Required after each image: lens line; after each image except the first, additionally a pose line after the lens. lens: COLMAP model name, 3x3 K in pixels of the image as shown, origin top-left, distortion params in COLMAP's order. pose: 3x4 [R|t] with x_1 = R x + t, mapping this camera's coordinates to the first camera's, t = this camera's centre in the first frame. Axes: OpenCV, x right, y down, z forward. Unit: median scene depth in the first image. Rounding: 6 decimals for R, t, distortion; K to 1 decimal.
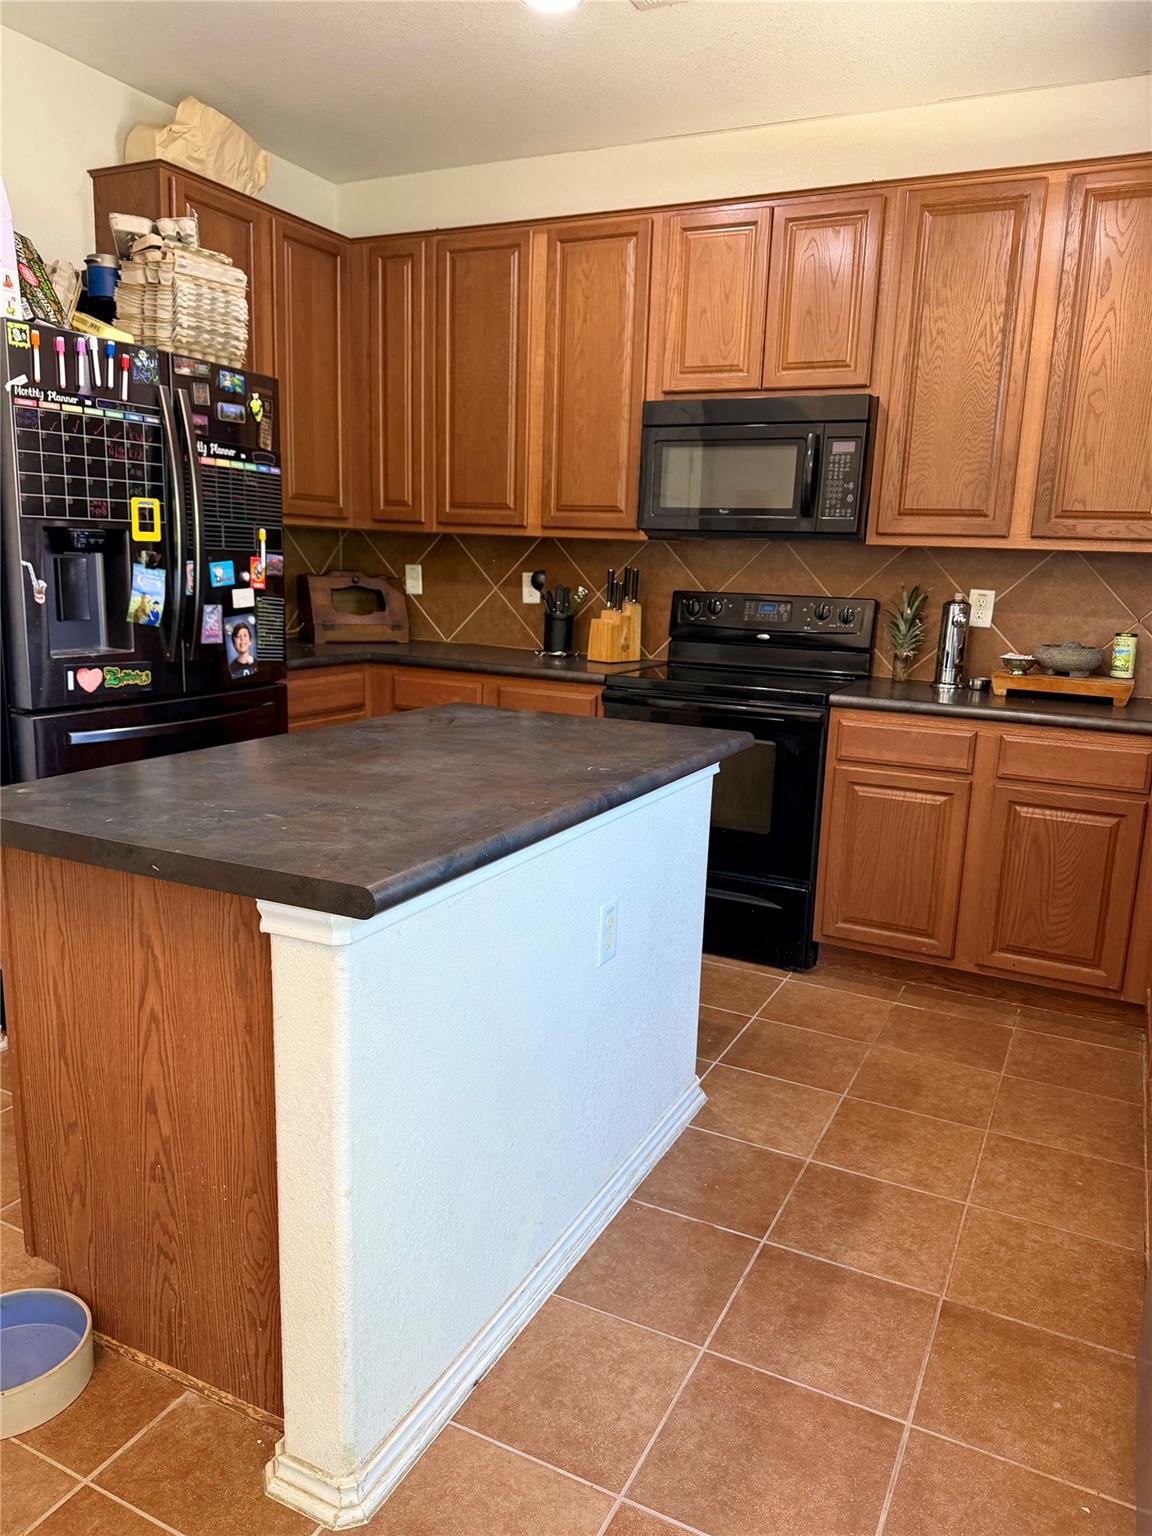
lens RADIAL K [[1059.2, 0, 591.2], [0, 1059.2, 783.5], [0, 0, 1]] dist [0.026024, -0.067027]
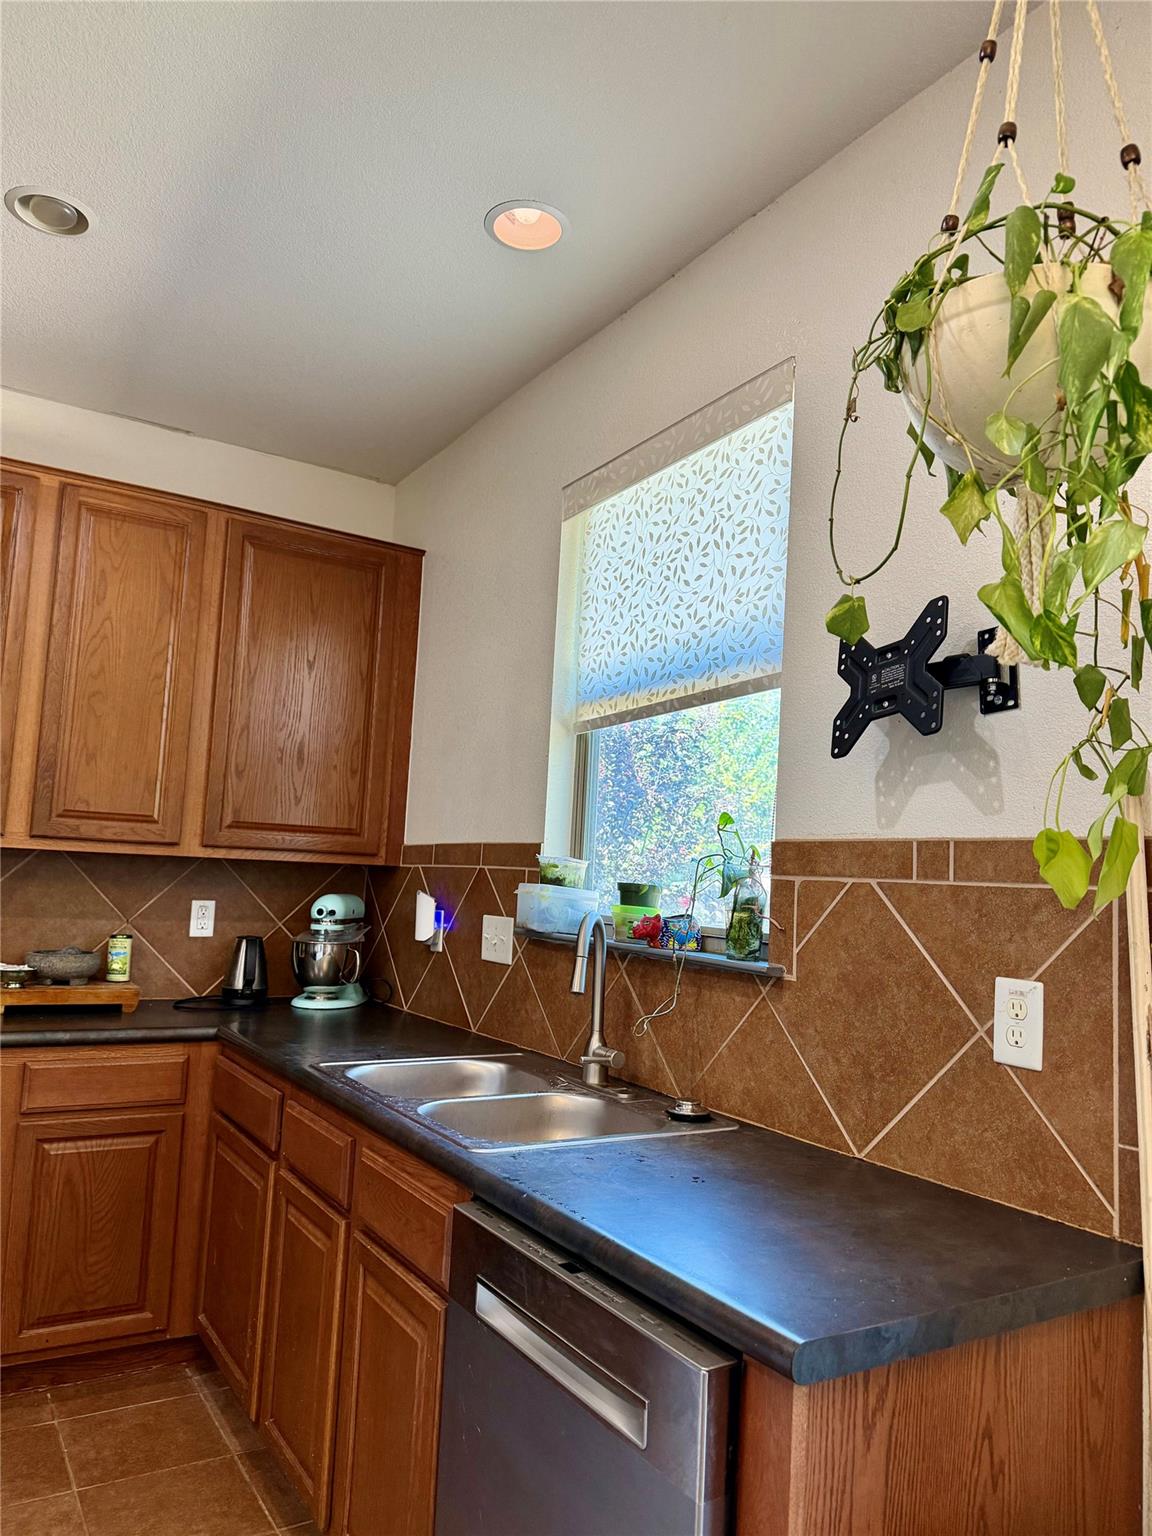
lens RADIAL K [[1059.2, 0, 570.6], [0, 1059.2, 771.1], [0, 0, 1]] dist [0.026024, -0.067027]
pose [[0.517883, 0.078673, 0.851826, -0.131615], [0.149306, 0.972166, -0.180560, -0.053194], [-0.842321, 0.220692, 0.491721, 0.149441]]
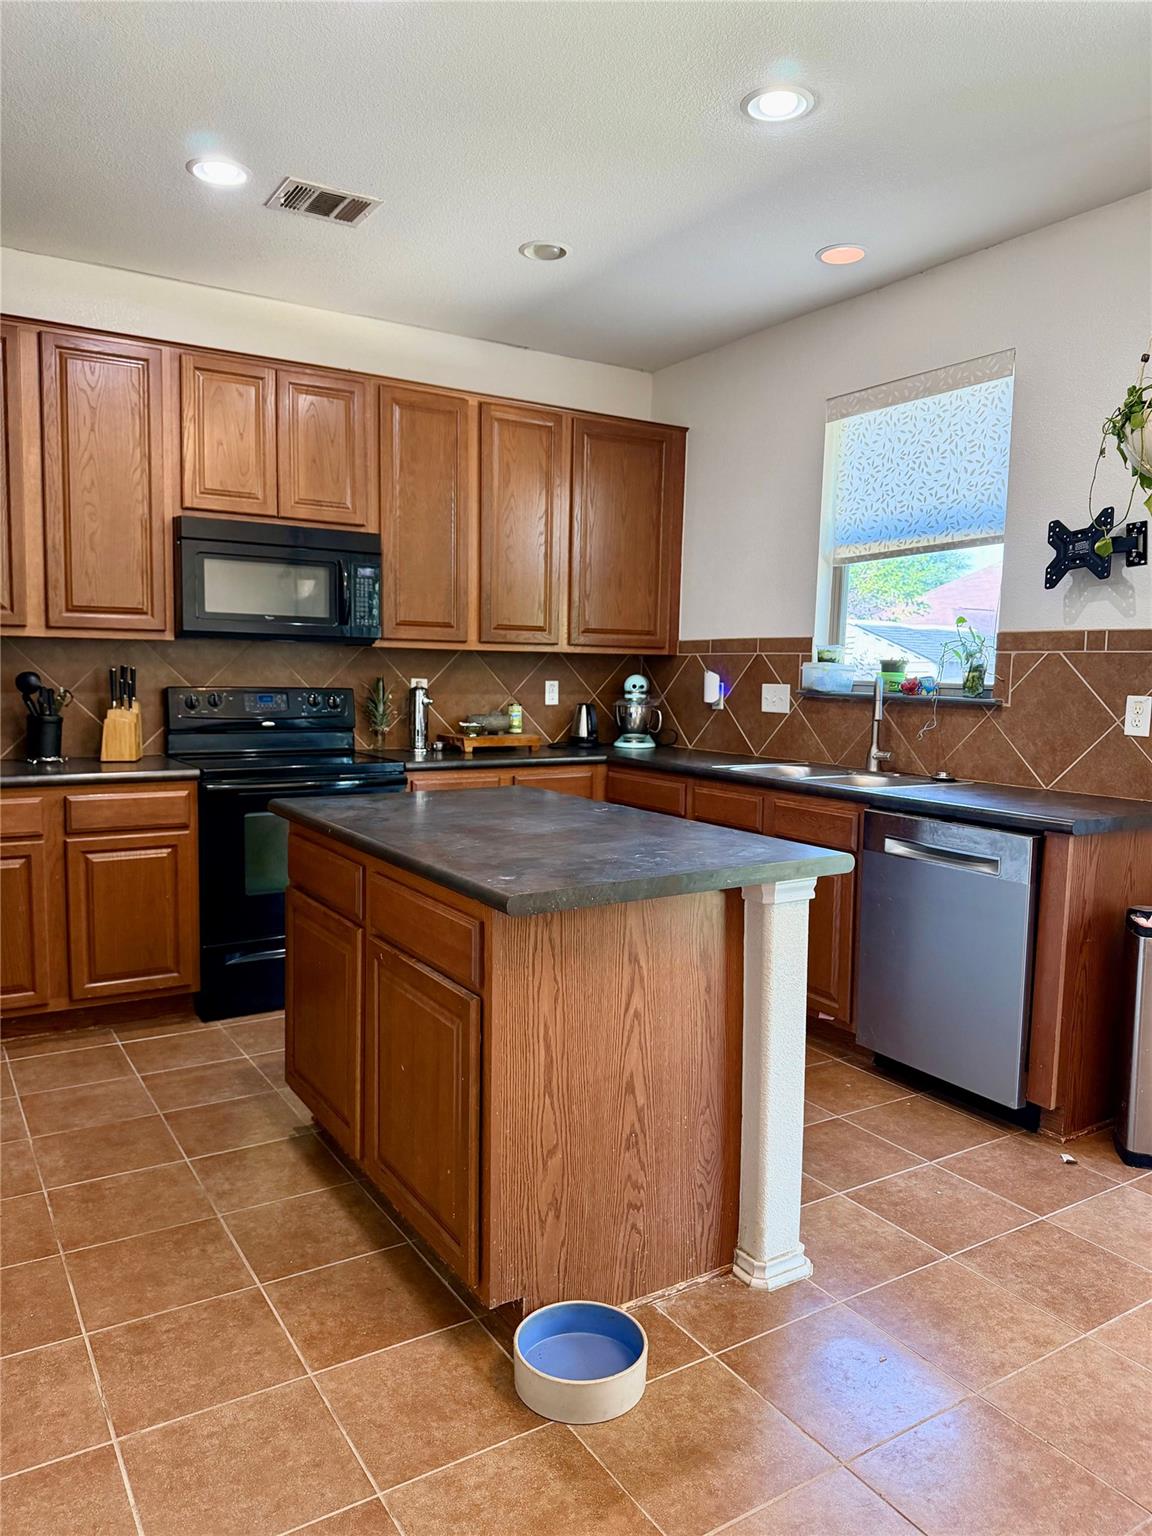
lens RADIAL K [[1059.2, 0, 566.6], [0, 1059.2, 771.7], [0, 0, 1]] dist [0.026024, -0.067027]
pose [[0.528949, -0.107546, 0.841812, -0.776915], [0.177211, 0.984068, 0.014370, -0.058990], [-0.829945, 0.141578, 0.539580, 0.153008]]
